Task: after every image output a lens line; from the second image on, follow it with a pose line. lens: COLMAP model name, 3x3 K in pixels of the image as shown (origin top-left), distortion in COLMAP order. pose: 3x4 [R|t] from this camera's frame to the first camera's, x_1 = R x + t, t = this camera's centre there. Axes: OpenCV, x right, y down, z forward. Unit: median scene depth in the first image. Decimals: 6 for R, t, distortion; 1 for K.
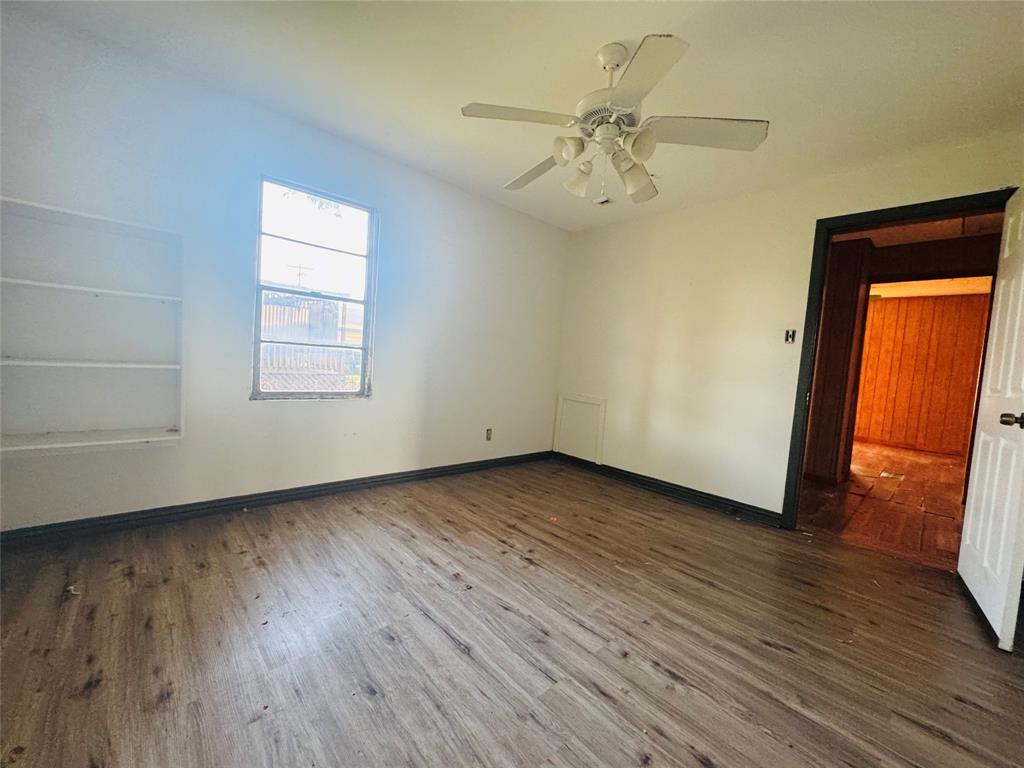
lens RADIAL K [[410.9, 0, 512.3], [0, 410.9, 383.1], [0, 0, 1]] dist [-0.002118, 0.000289]
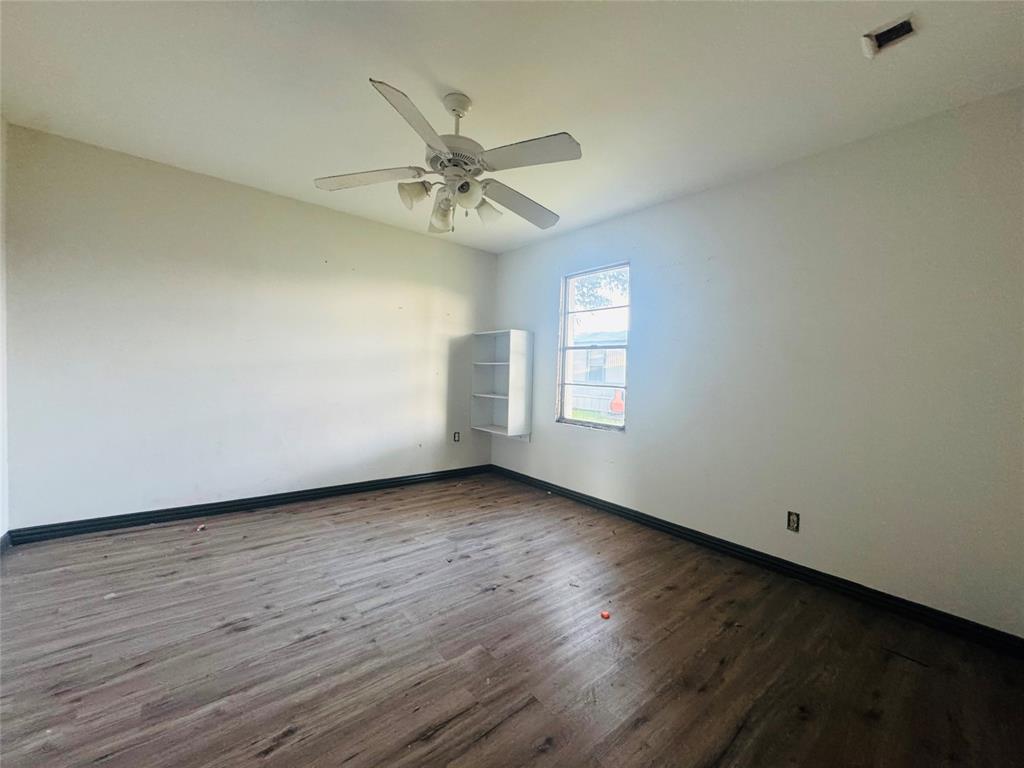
lens RADIAL K [[410.9, 0, 512.3], [0, 410.9, 383.1], [0, 0, 1]] dist [-0.002118, 0.000289]
pose [[-0.058558, -0.042702, -0.997370, 1.311403], [-0.092774, 0.994994, -0.037153, -0.046552], [0.993964, 0.090355, -0.062227, 1.311263]]
